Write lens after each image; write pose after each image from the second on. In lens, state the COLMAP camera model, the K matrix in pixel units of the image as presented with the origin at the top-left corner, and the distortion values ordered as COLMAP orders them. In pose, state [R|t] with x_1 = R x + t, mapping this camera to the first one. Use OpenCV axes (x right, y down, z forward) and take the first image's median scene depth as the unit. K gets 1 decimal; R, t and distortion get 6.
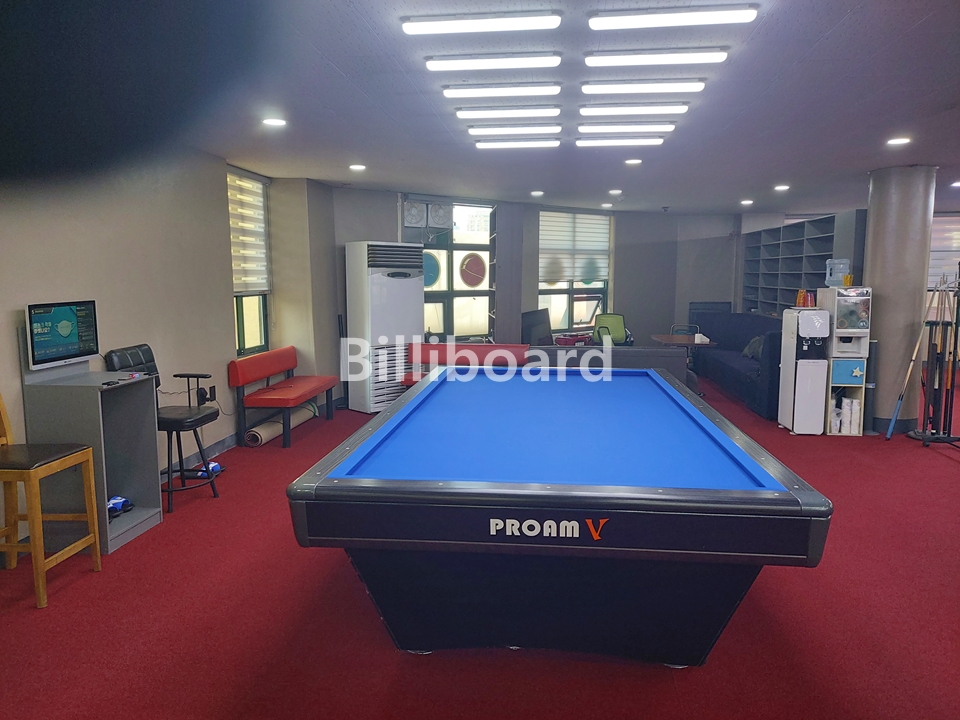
lens RADIAL K [[698.0, 0, 480.1], [0, 698.0, 362.9], [0, 0, 1]] dist [0.075999, -0.085120]
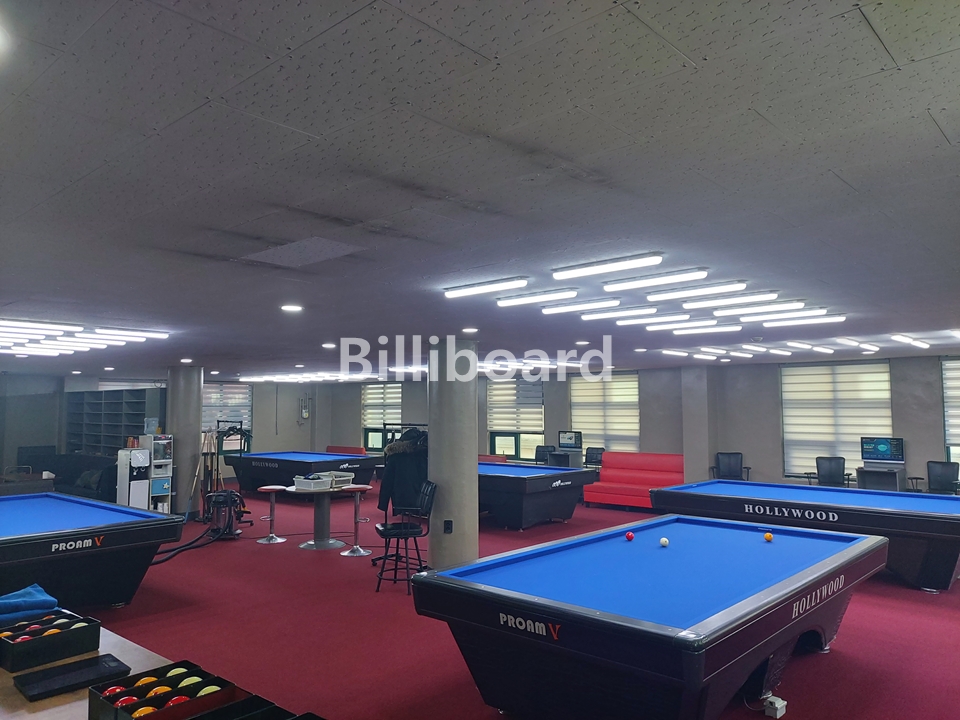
lens RADIAL K [[698.0, 0, 480.1], [0, 698.0, 362.9], [0, 0, 1]] dist [0.075999, -0.085120]
pose [[0.582233, 0.053415, 0.811265, -0.397605], [0.102458, 0.985064, -0.138391, 0.033756], [-0.806540, 0.163697, 0.568064, -0.580998]]
